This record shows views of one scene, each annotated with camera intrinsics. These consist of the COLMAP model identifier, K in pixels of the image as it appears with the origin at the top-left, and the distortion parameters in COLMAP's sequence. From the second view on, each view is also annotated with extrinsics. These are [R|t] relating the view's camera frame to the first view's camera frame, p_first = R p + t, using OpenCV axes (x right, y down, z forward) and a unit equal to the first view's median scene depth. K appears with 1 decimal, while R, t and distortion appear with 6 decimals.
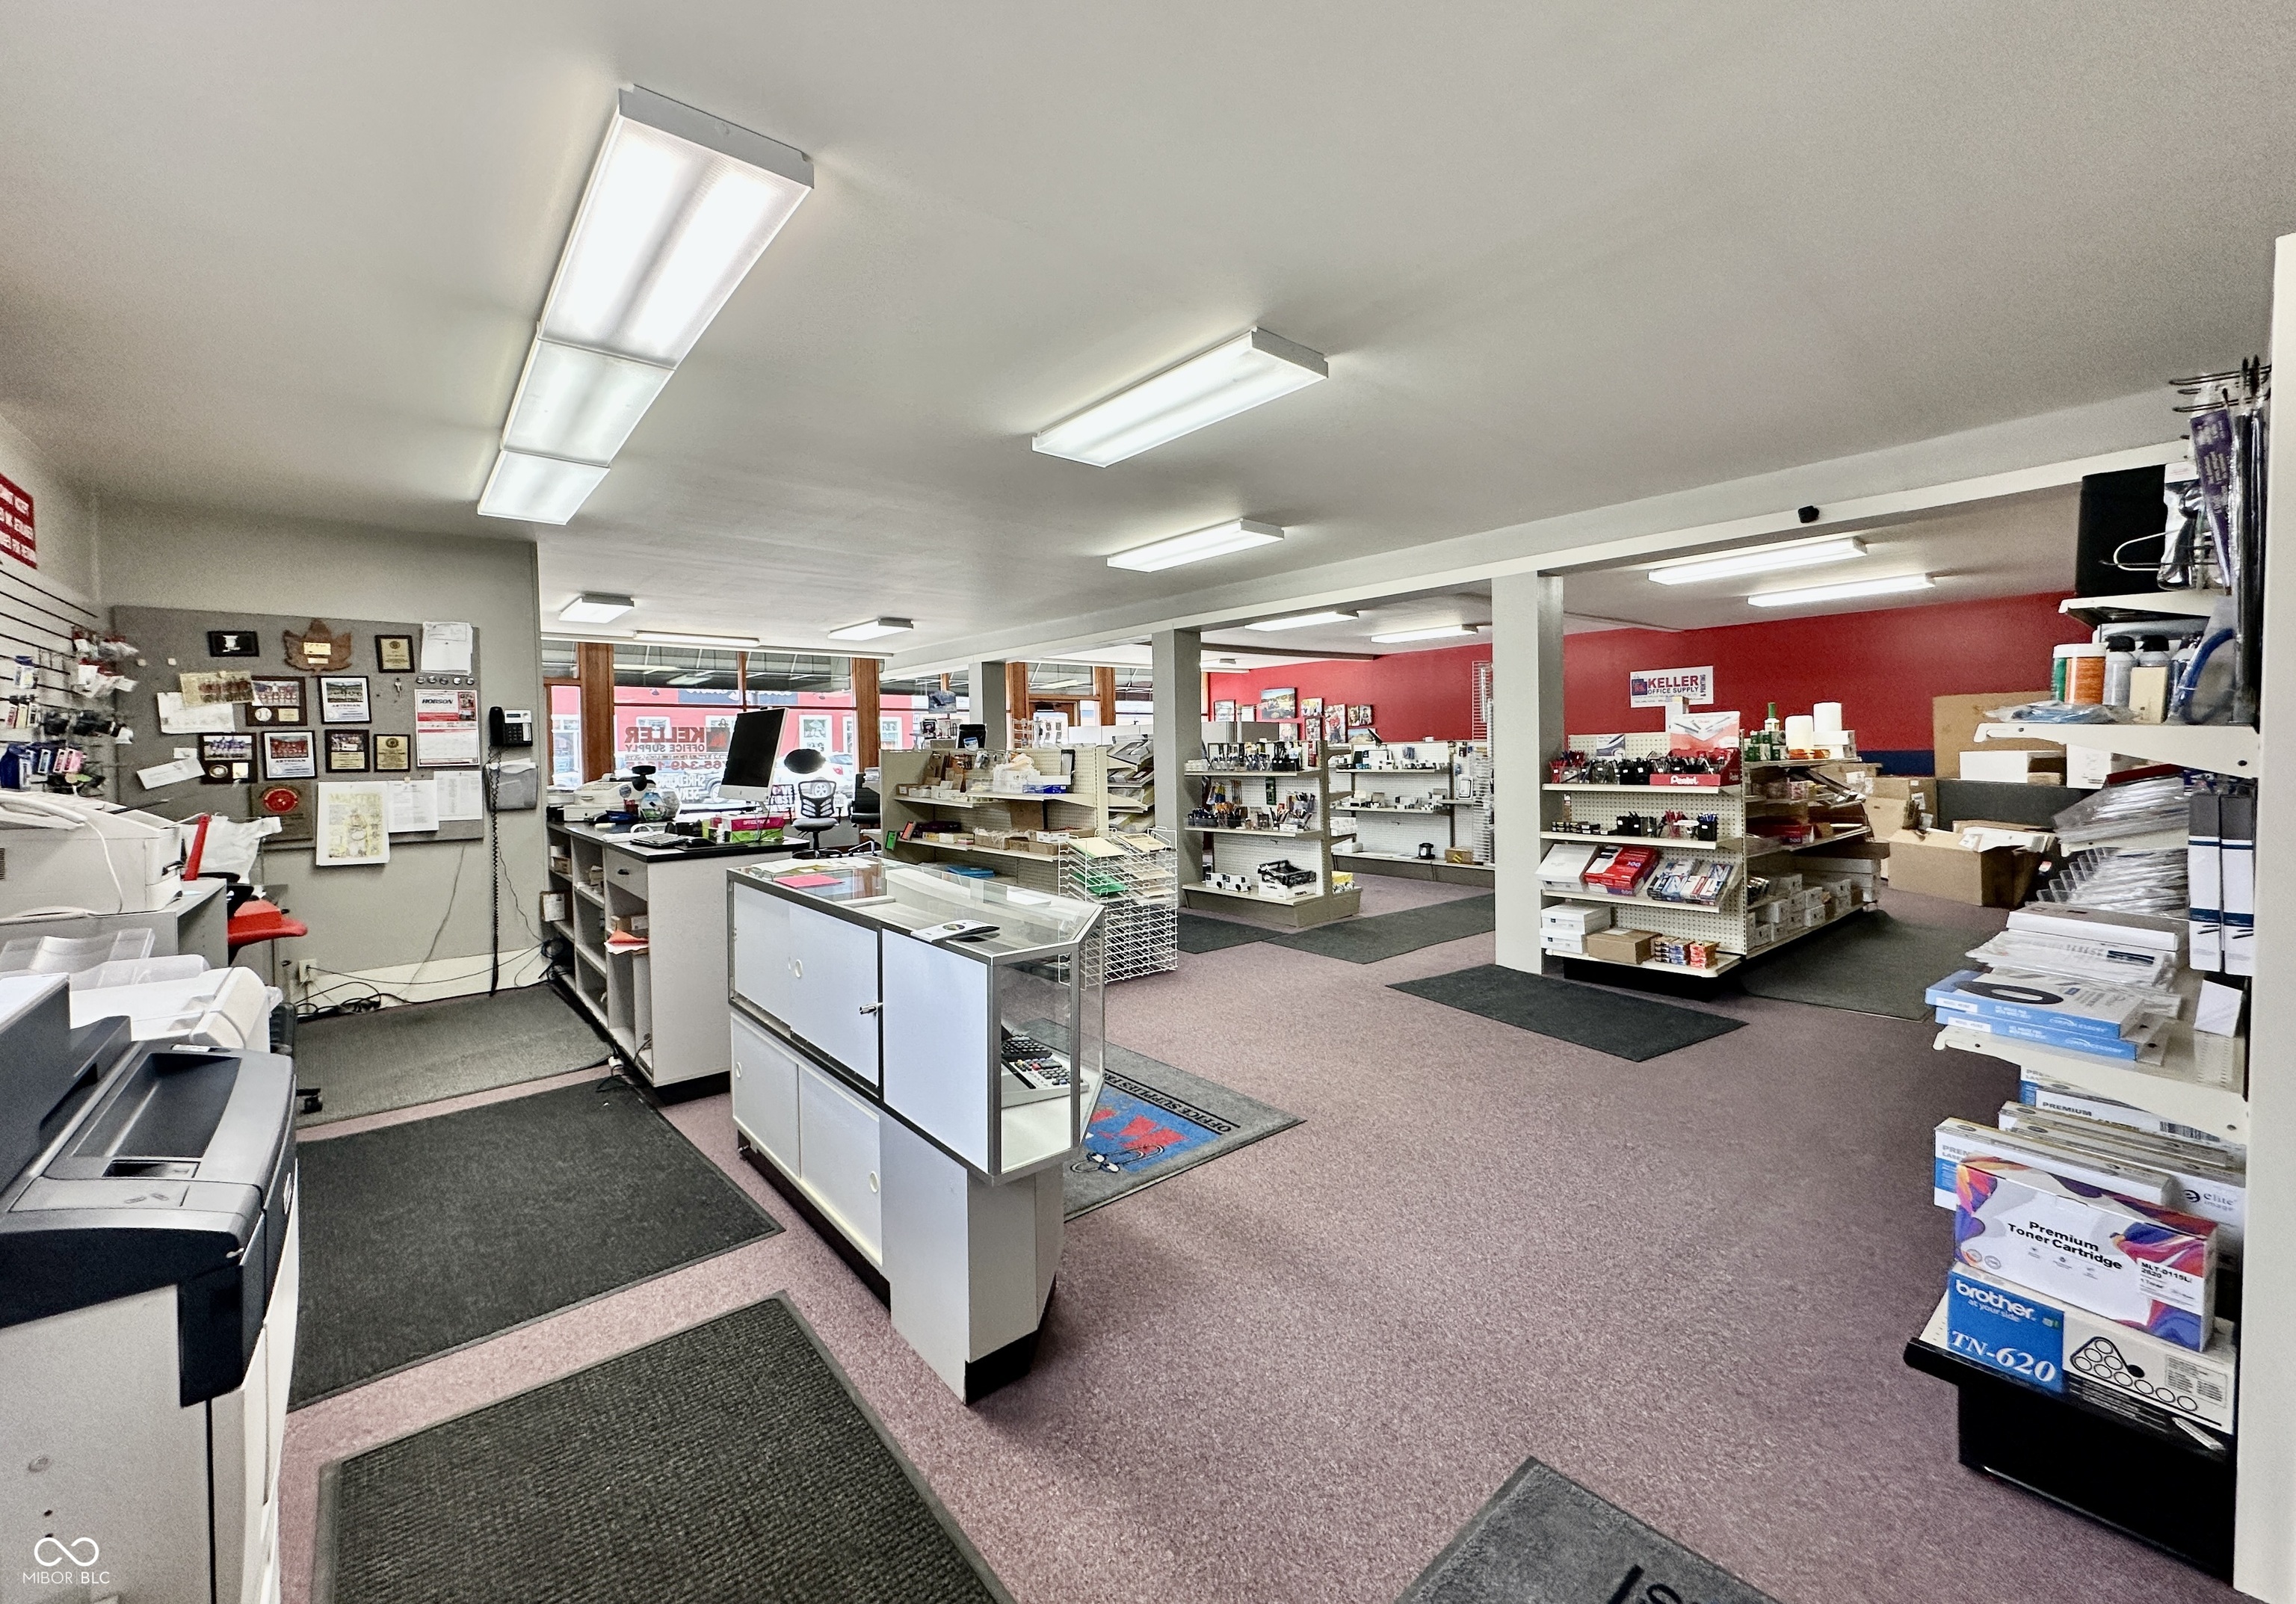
lens RADIAL K [[914.8, 0, 1121.9], [0, 914.8, 763.0], [0, 0, 1]] dist [-0.002209, -0.000072]
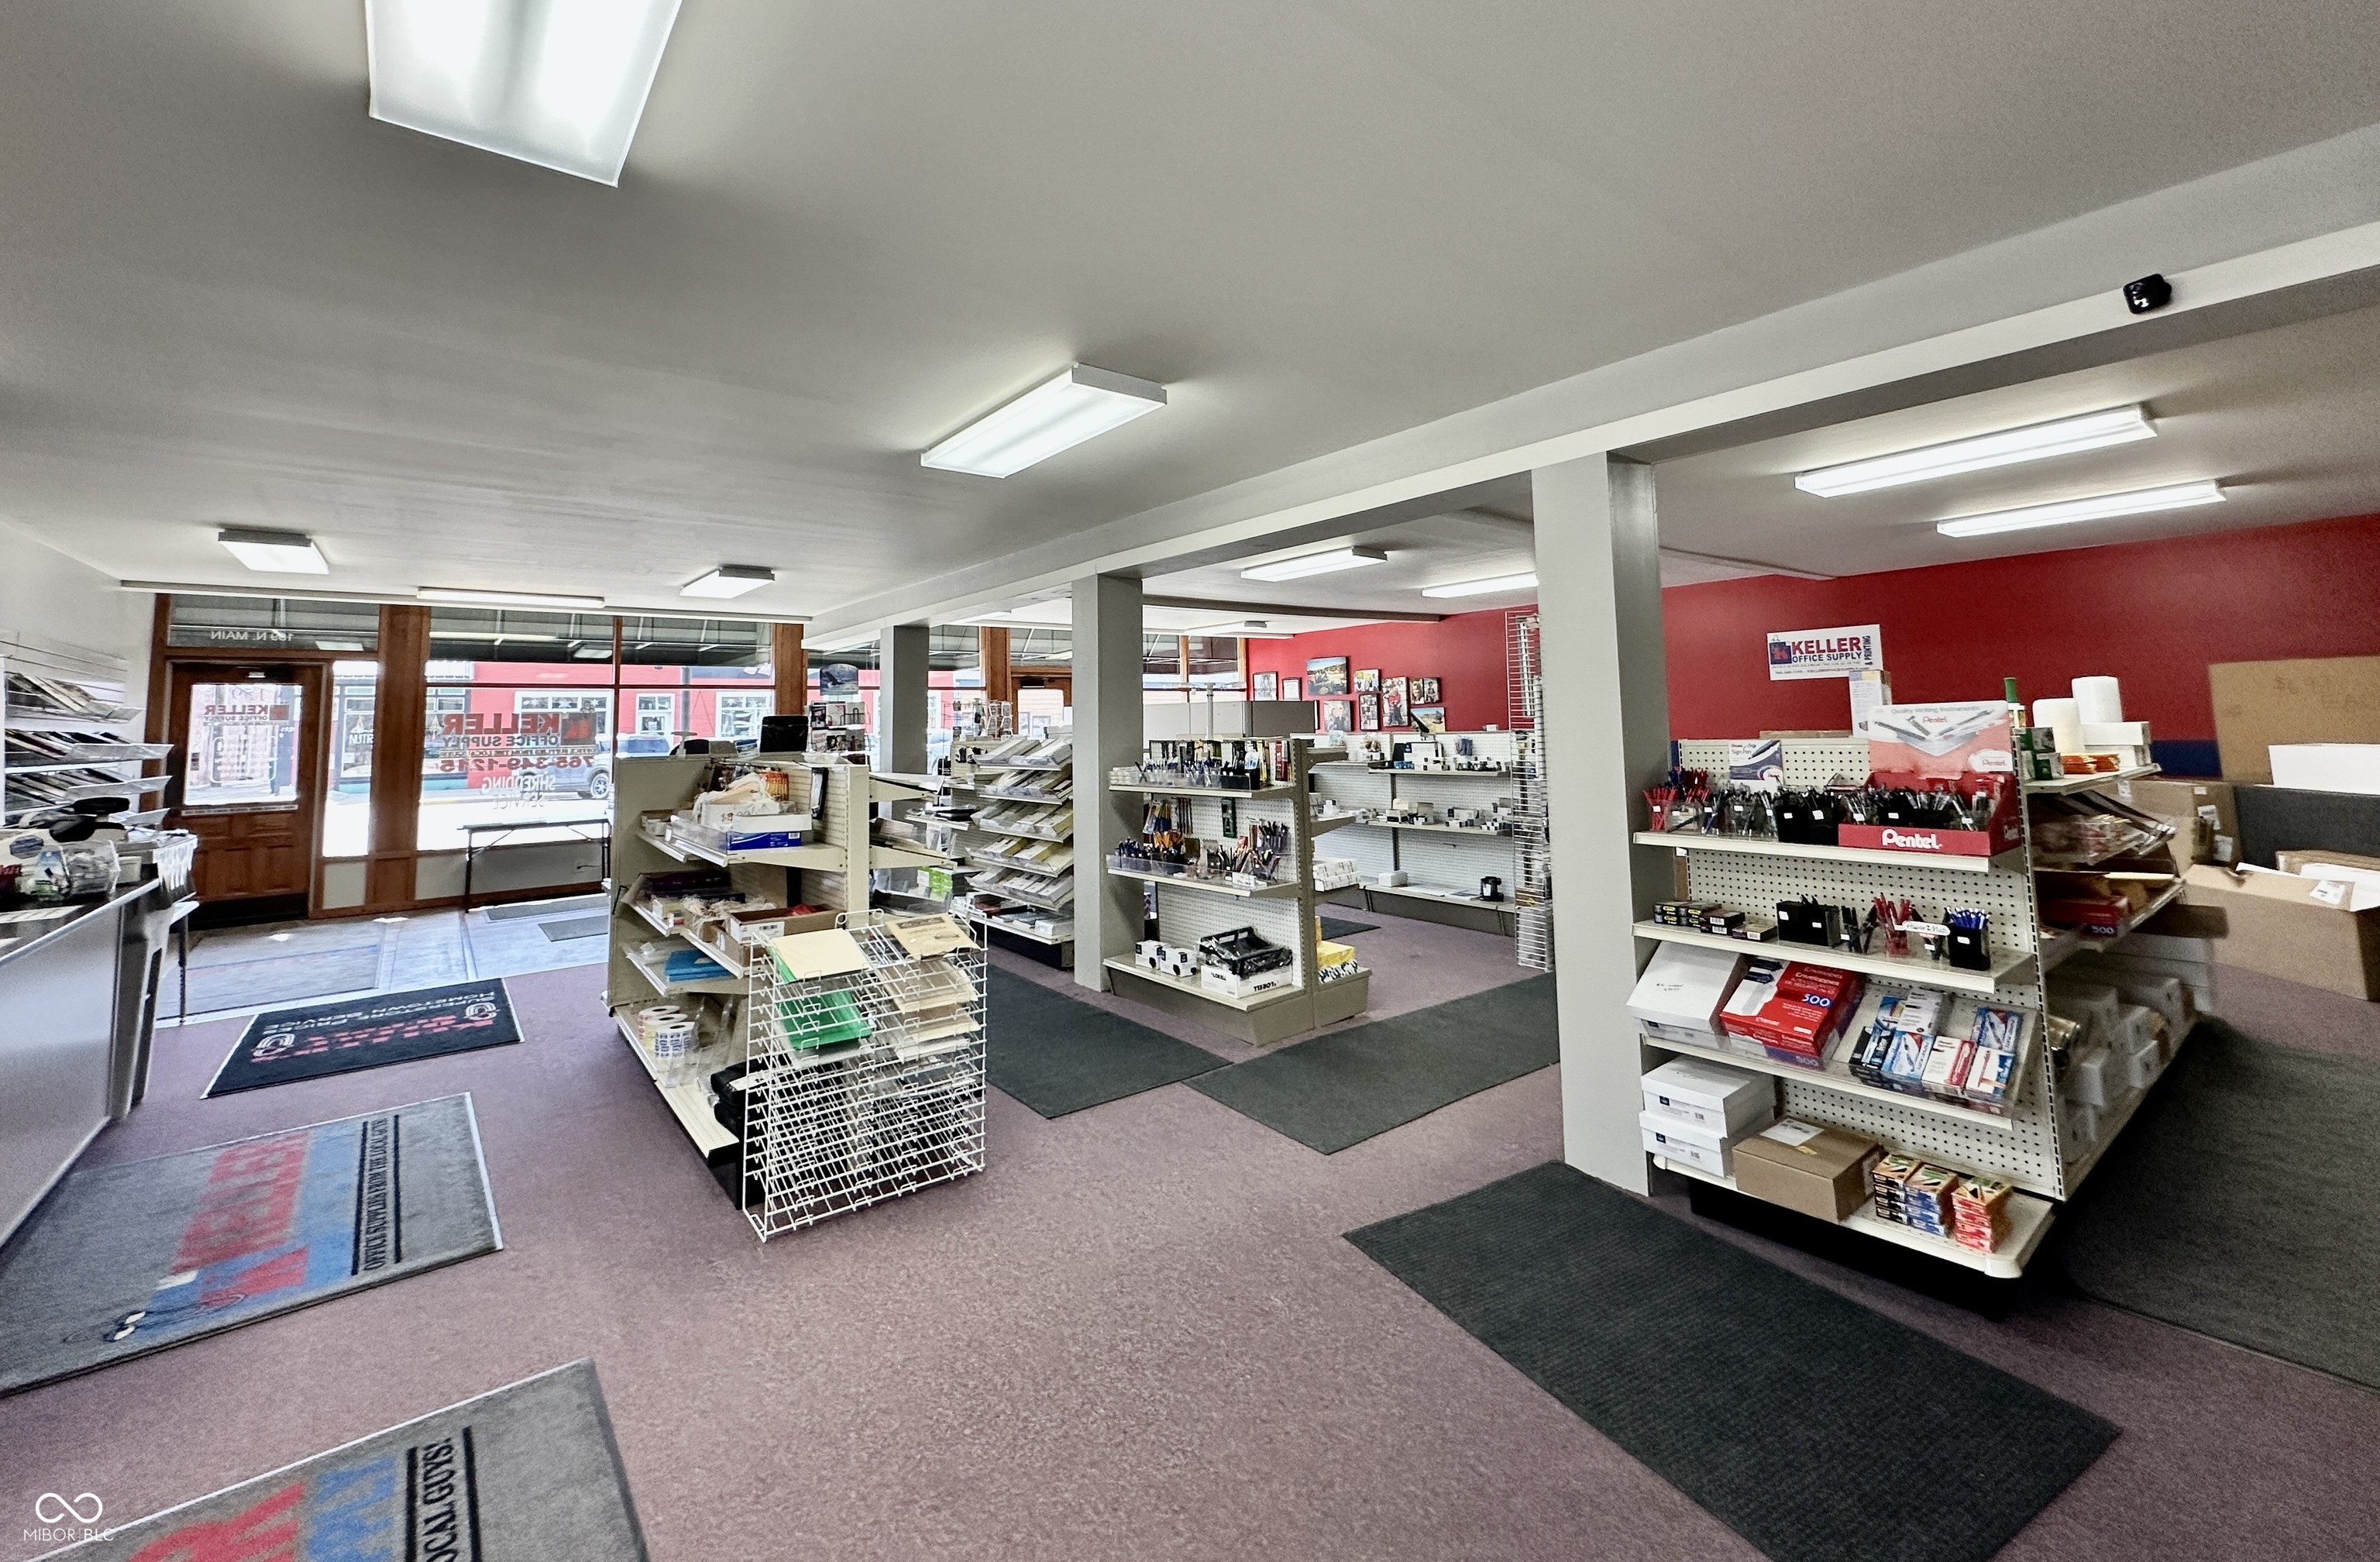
lens RADIAL K [[972.3, 0, 1203.2], [0, 972.3, 644.1], [0, 0, 1]] dist [-0.001632, 0.000423]
pose [[0.999887, -0.006693, -0.013481, 0.162236], [0.005380, 0.995448, -0.095151, -0.026897], [0.014057, 0.095067, 0.995372, 0.312596]]
